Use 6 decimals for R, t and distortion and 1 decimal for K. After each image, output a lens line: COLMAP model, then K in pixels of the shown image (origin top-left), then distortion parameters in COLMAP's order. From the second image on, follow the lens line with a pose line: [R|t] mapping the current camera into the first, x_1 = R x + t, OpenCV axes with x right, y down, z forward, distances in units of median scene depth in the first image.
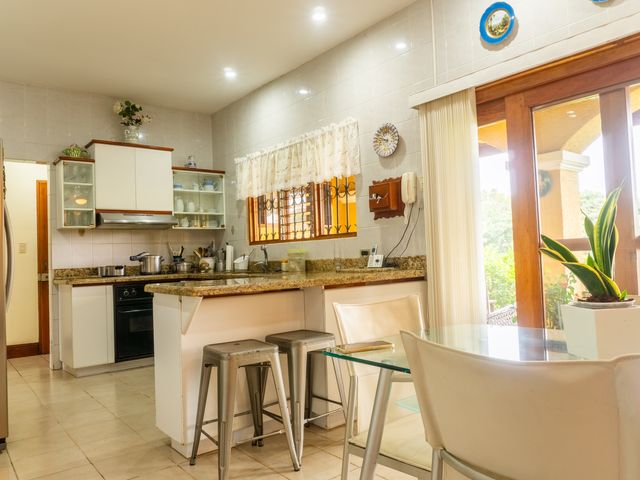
lens RADIAL K [[494.7, 0, 320.0], [0, 494.7, 240.0], [0, 0, 1]] dist [-0.002273, -0.001141]
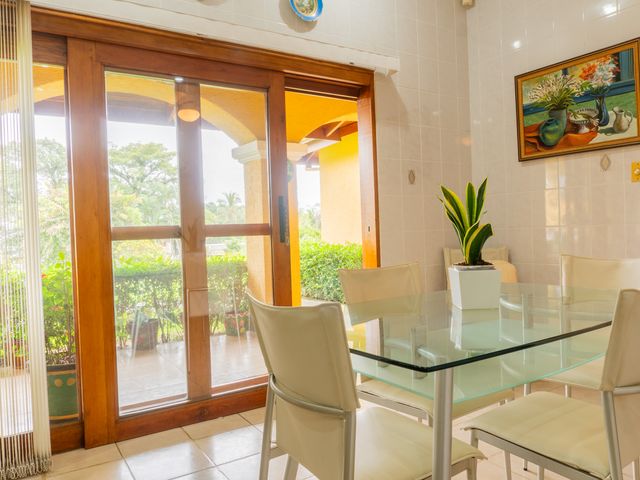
lens RADIAL K [[494.7, 0, 320.0], [0, 494.7, 240.0], [0, 0, 1]] dist [-0.002273, -0.001141]
pose [[0.082762, 0.002360, 0.996567, -0.392052], [-0.003832, 0.999991, -0.002050, 0.025540], [-0.996562, -0.003650, 0.082770, 0.608550]]
